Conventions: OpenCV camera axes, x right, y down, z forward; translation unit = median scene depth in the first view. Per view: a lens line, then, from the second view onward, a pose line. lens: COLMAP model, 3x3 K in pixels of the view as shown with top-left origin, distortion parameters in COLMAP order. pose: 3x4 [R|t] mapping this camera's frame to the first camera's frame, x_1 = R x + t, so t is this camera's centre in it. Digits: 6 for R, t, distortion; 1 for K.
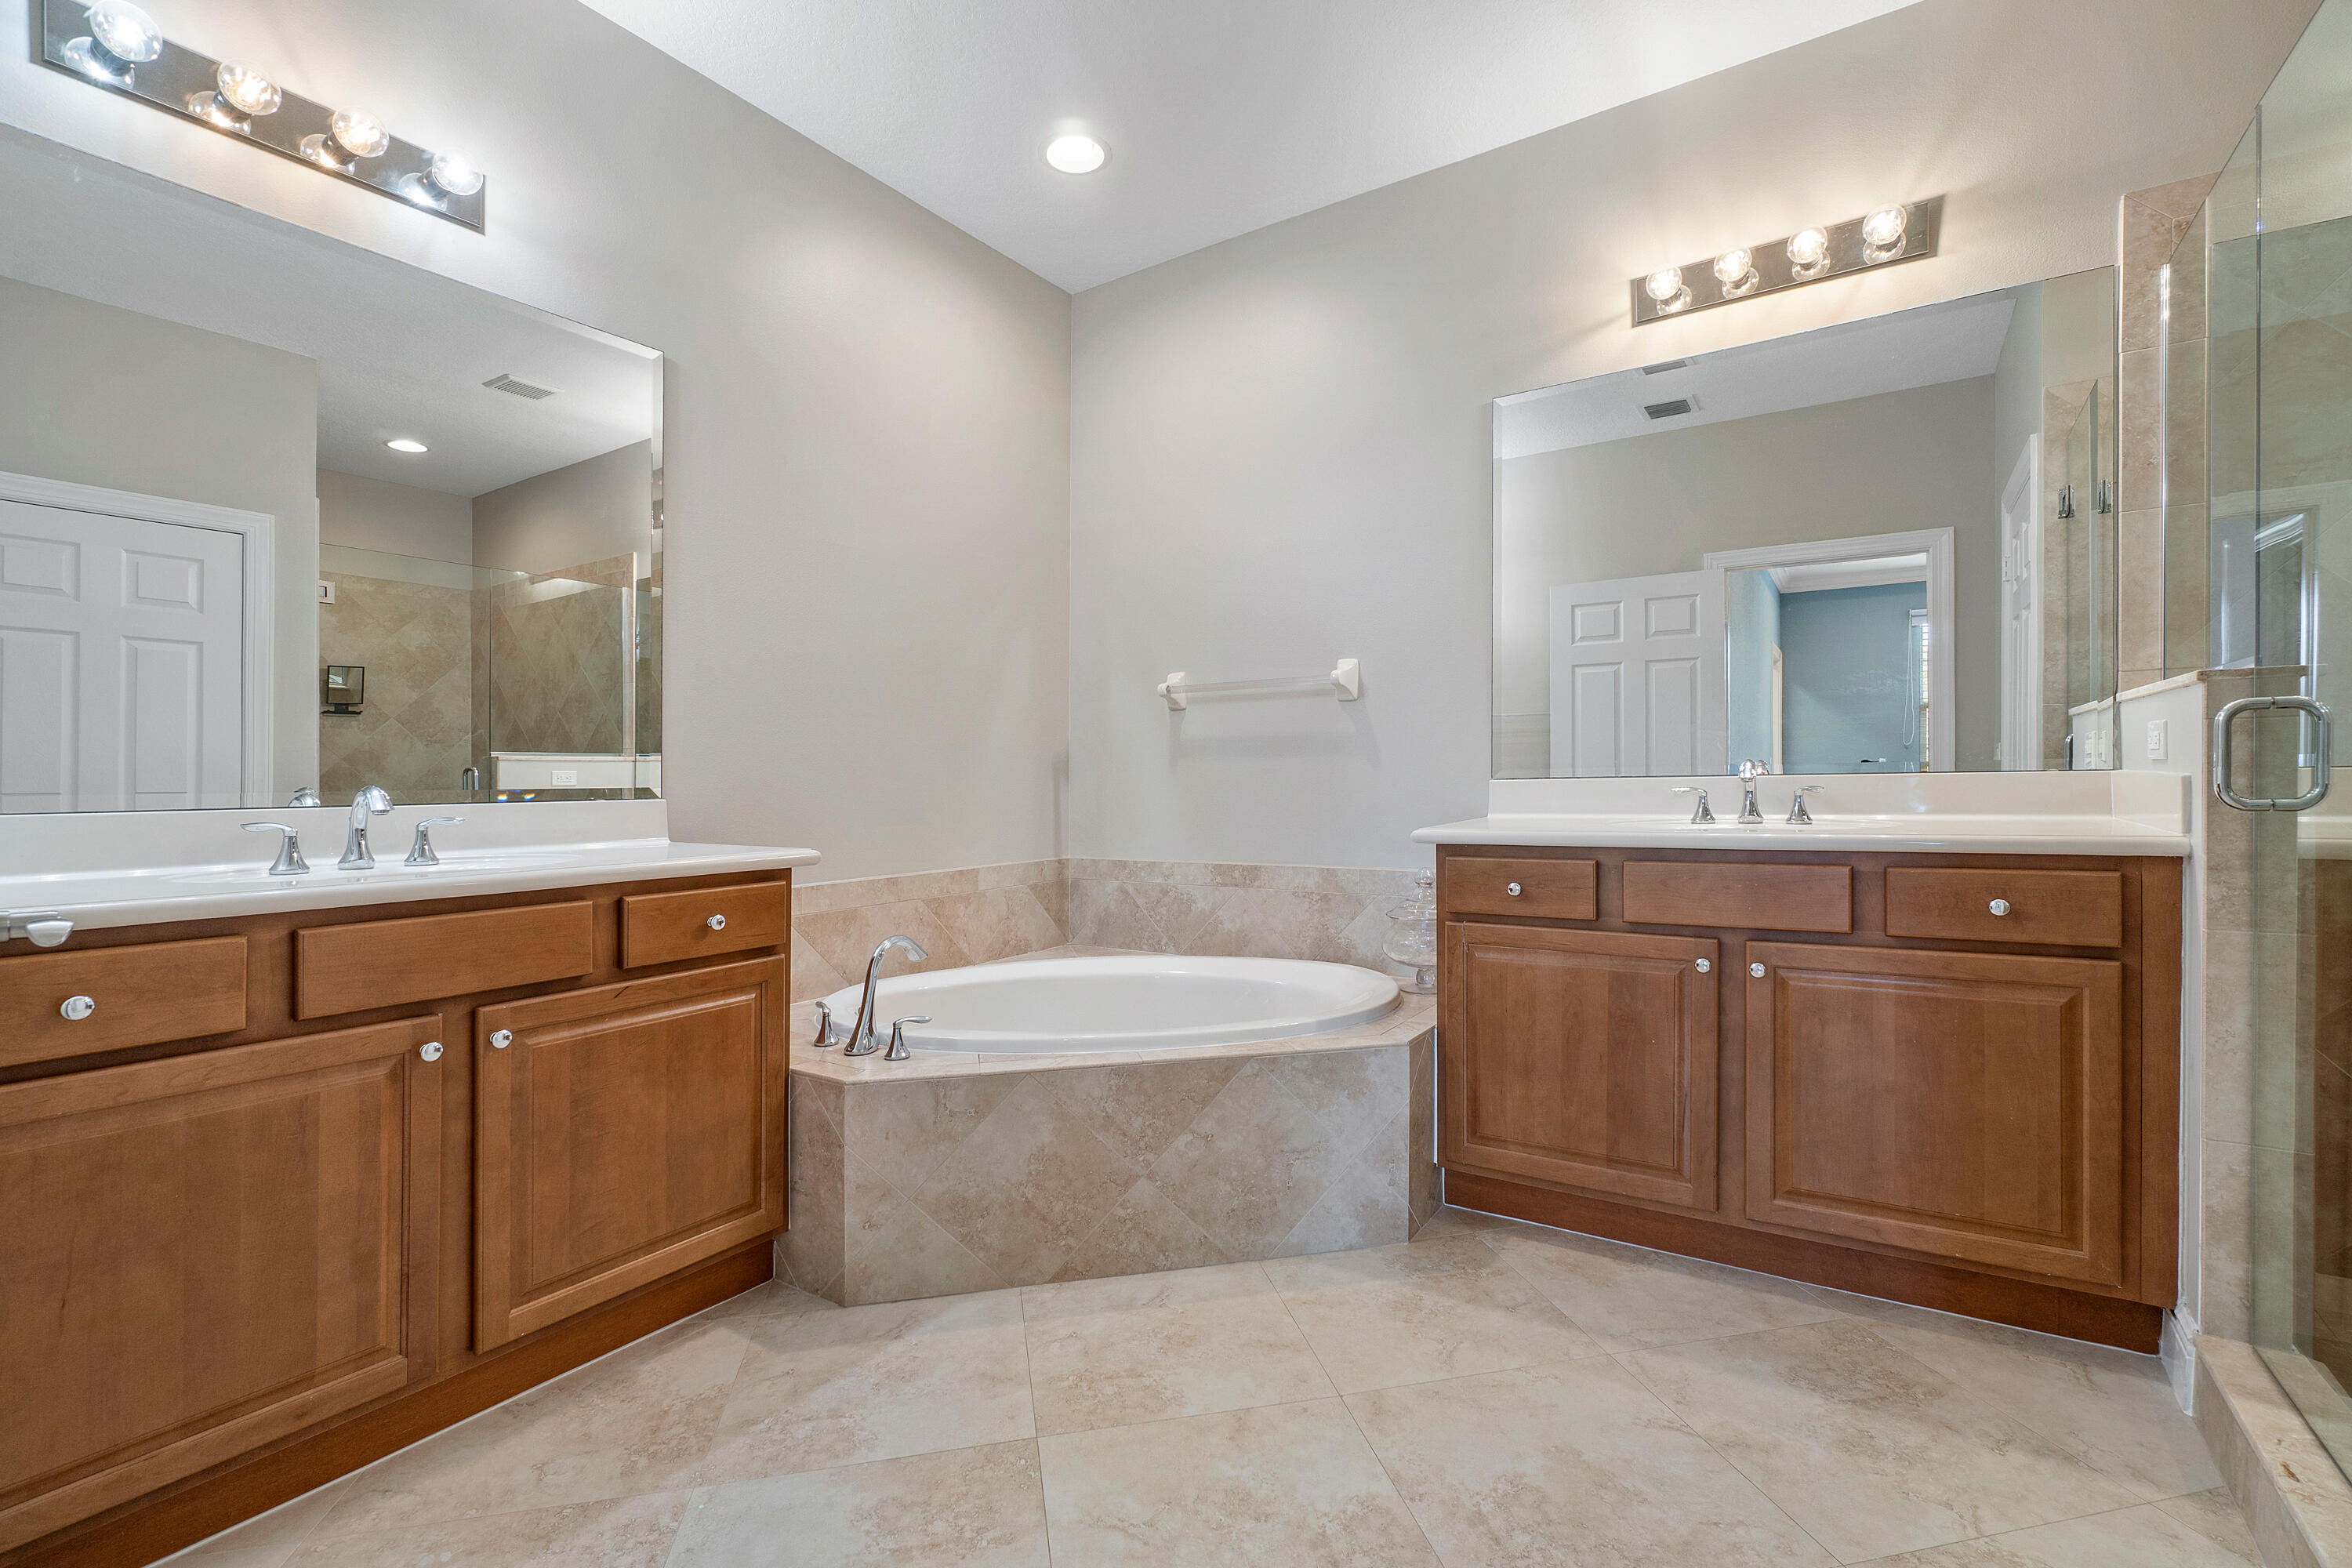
lens RADIAL K [[1025.8, 0, 1185.3], [0, 1025.8, 764.7], [0, 0, 1]] dist [-0.006959, 0.001527]
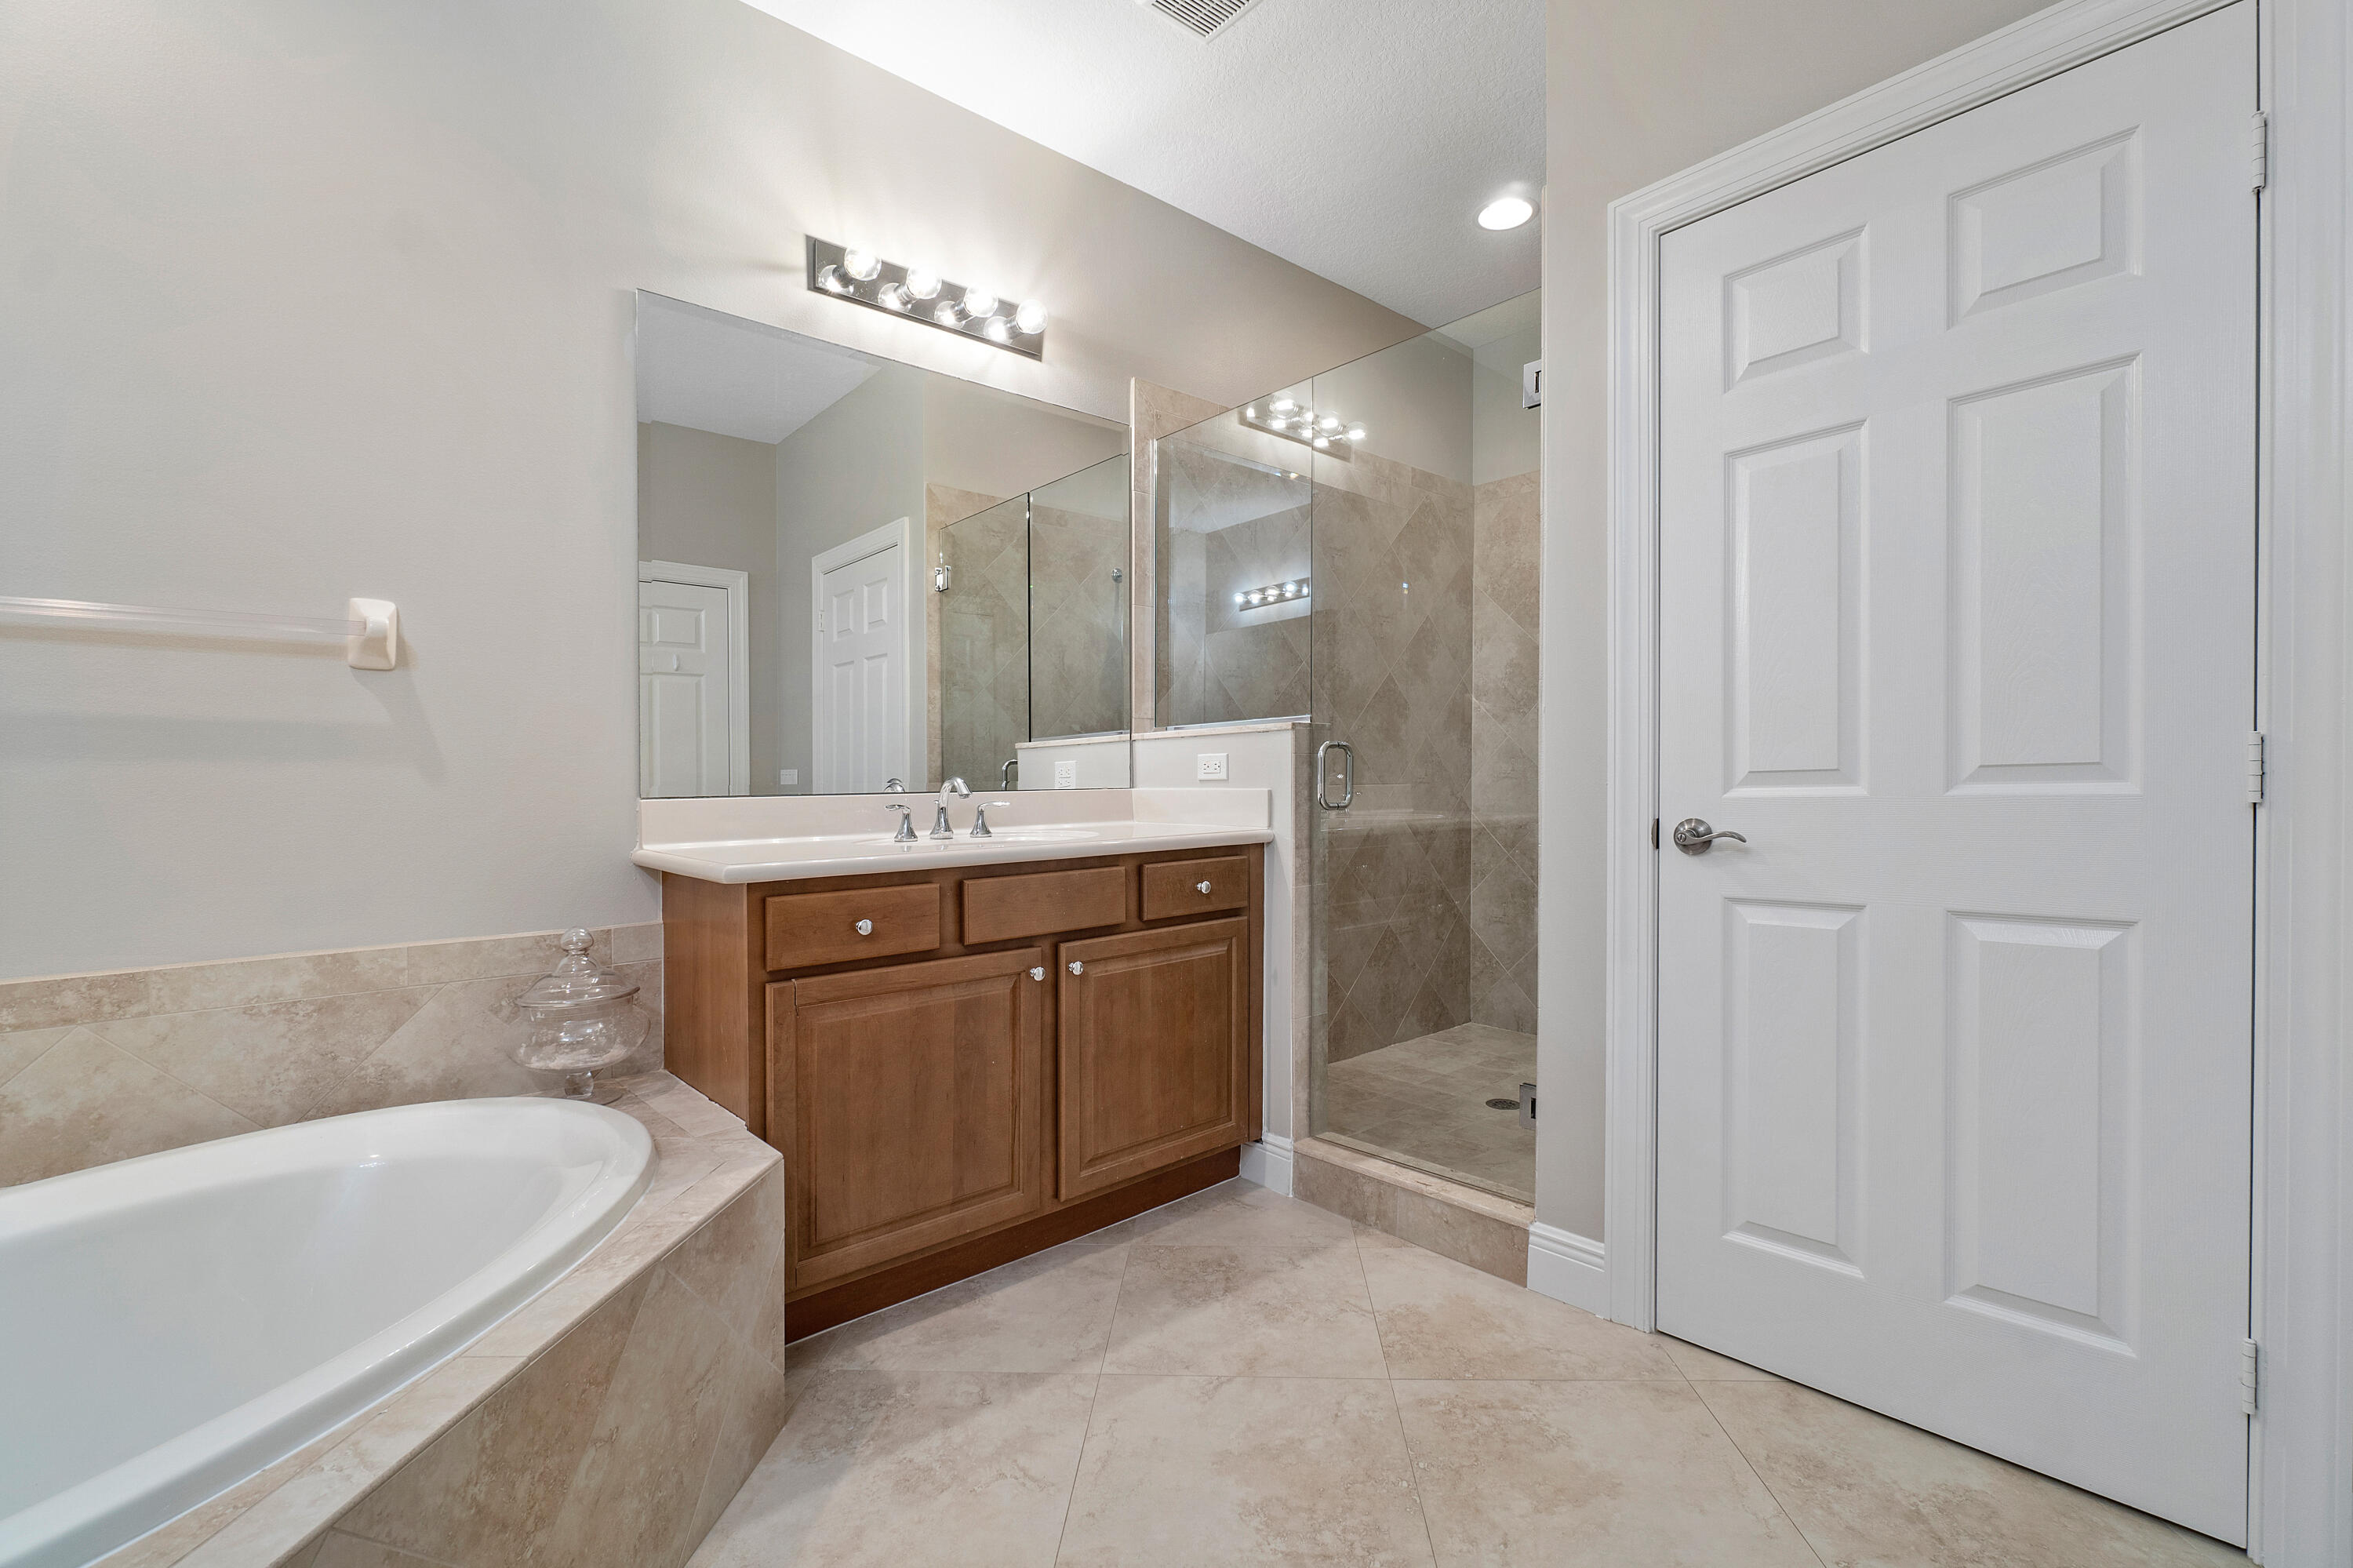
lens RADIAL K [[1026.3, 0, 1196.3], [0, 1026.3, 813.2], [0, 0, 1]] dist [-0.006959, 0.001527]
pose [[0.258265, -0.015227, 0.965954, -0.428876], [-0.000580, 0.999873, 0.015917, 0.016983], [-0.966074, -0.004671, 0.258223, 0.555911]]
